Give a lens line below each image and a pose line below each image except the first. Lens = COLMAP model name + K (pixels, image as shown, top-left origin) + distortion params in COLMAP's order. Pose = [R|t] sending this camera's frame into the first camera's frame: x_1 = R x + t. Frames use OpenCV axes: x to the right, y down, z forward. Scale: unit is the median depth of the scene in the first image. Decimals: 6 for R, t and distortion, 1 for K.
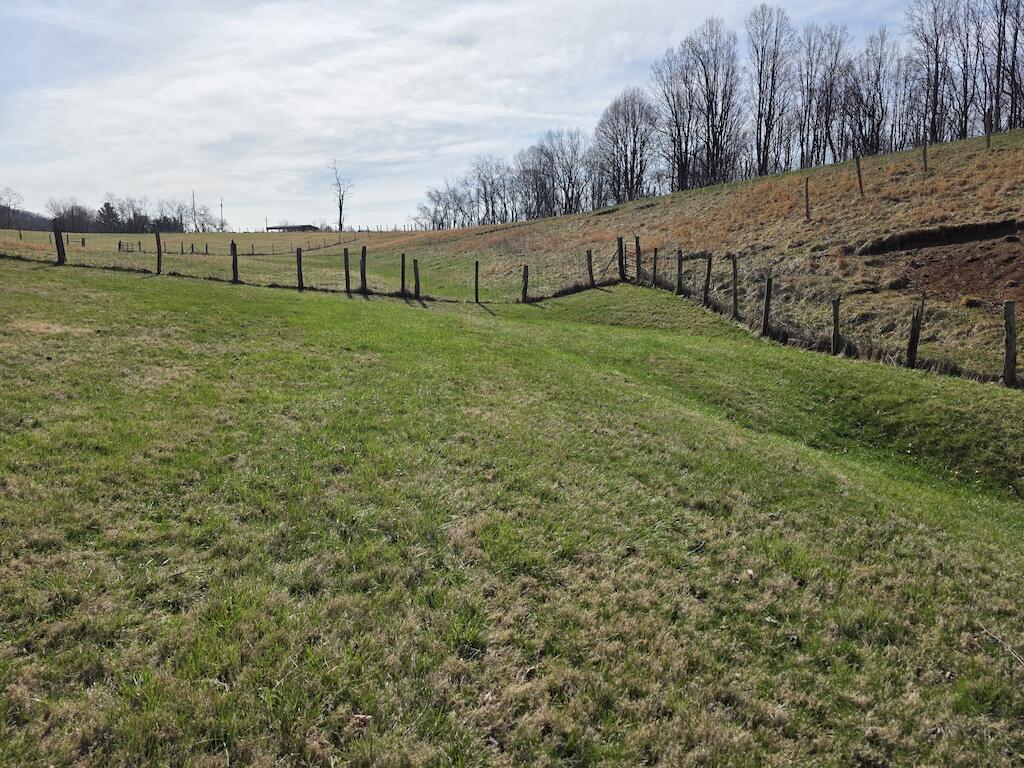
lens RADIAL K [[672.4, 0, 539.7], [0, 672.4, 388.9], [0, 0, 1]] dist [0.044552, -0.033681]
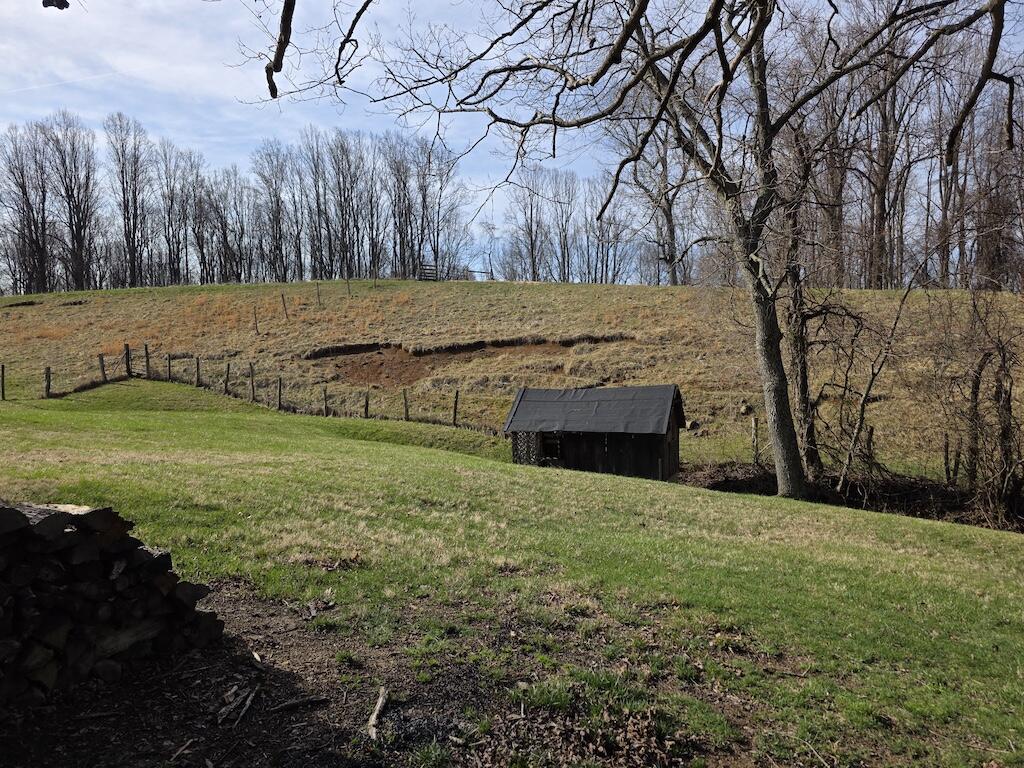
lens RADIAL K [[672.4, 0, 506.8], [0, 672.4, 384.1], [0, 0, 1]] dist [0.044552, -0.033681]
pose [[0.646921, -0.042493, 0.761372, -0.485173], [0.129471, 0.990070, -0.054752, 0.021169], [-0.751486, 0.133996, 0.645999, -0.456731]]
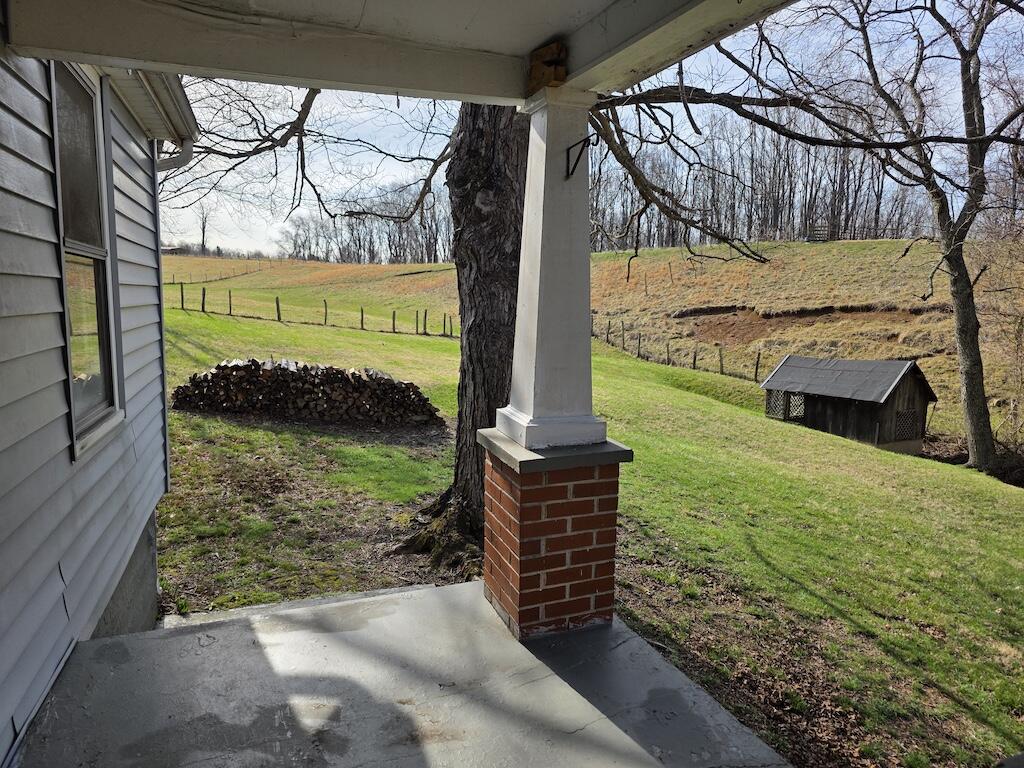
lens RADIAL K [[672.4, 0, 508.7], [0, 672.4, 389.7], [0, 0, 1]] dist [0.044552, -0.033681]
pose [[0.977038, -0.019511, 0.212168, -0.474435], [0.023263, 0.999614, -0.015200, 0.045366], [-0.211790, 0.019786, 0.977115, -0.929604]]
